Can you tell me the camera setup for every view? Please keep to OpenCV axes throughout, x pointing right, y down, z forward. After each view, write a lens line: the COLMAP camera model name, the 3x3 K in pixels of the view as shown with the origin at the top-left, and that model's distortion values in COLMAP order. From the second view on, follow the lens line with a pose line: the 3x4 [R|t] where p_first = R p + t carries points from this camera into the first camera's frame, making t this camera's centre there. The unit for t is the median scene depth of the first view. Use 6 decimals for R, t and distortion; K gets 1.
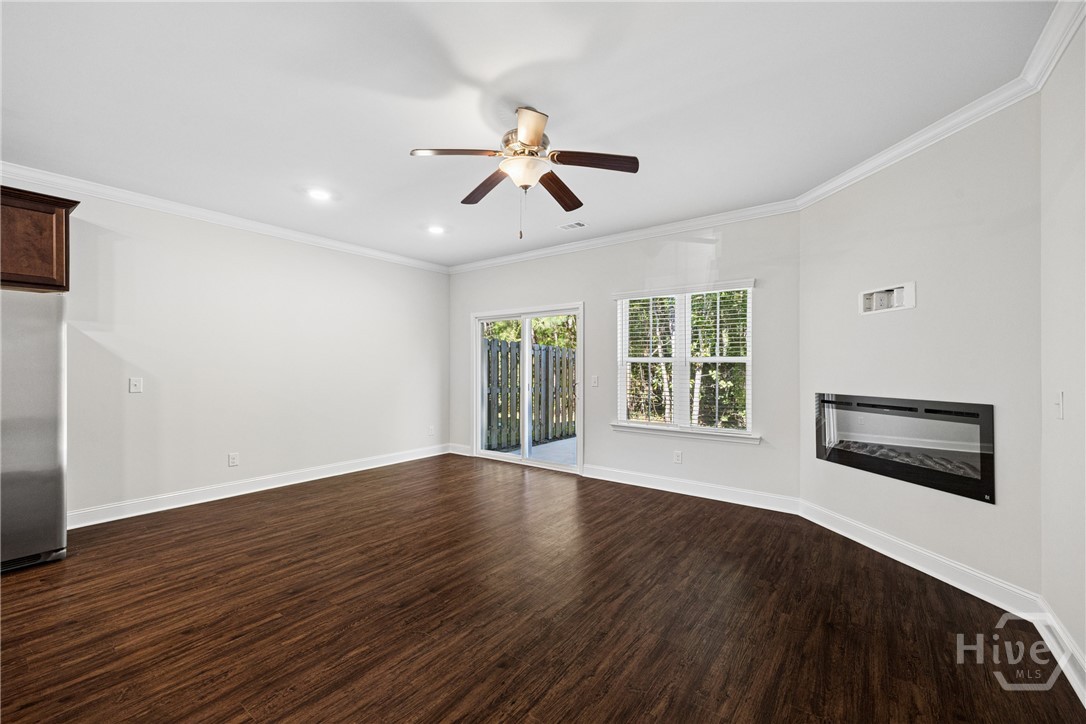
lens RADIAL K [[438.7, 0, 543.0], [0, 438.7, 364.1], [0, 0, 1]] dist [0.008155, -0.000038]
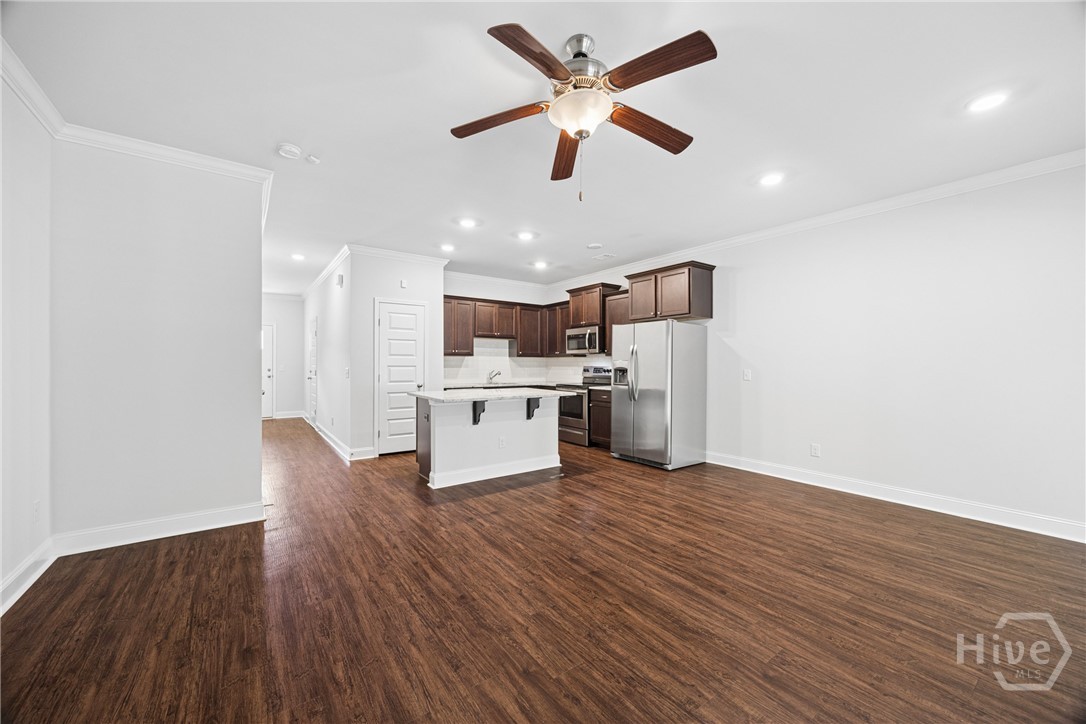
lens RADIAL K [[412.2, 0, 548.8], [0, 412.2, 365.9], [0, 0, 1]] dist [-0.003342, 0.000659]
pose [[-0.286173, 0.003563, -0.958171, 0.513775], [0.002562, 0.999992, 0.002953, 0.015467], [0.958174, -0.001609, -0.286180, 0.847496]]
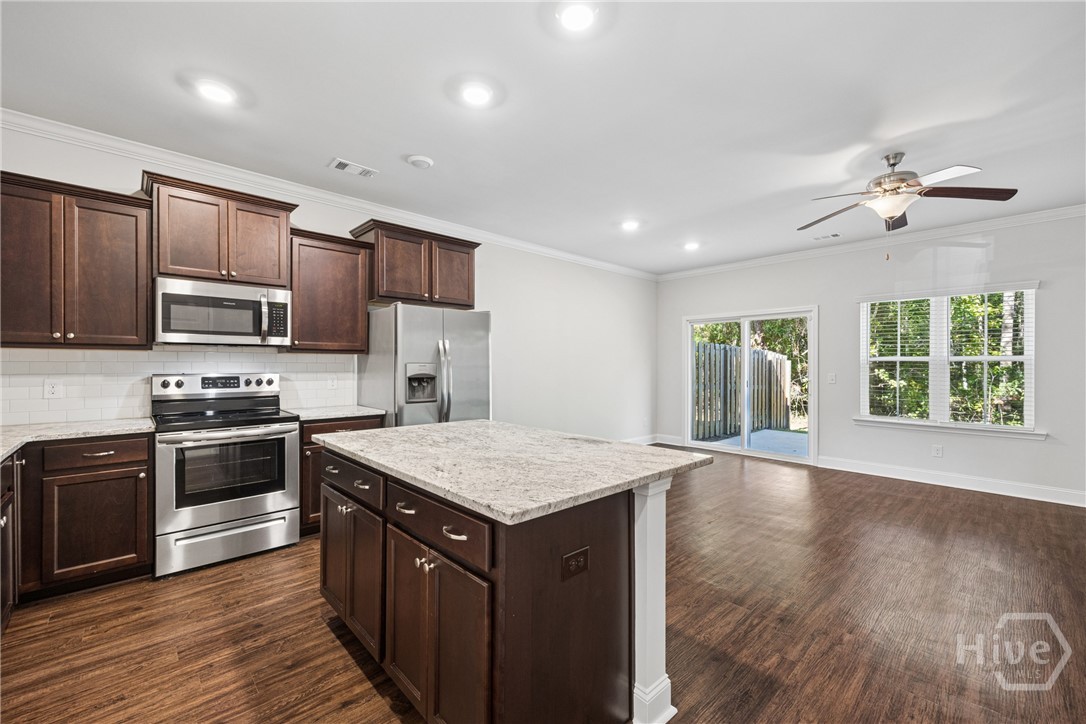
lens RADIAL K [[438.7, 0, 546.4], [0, 438.7, 361.4], [0, 0, 1]] dist [0.008155, -0.000038]
pose [[0.984073, 0.000363, -0.177763, -0.556164], [-0.000856, 0.999996, -0.002696, 0.000344], [0.177761, 0.002806, 0.984070, -0.274339]]
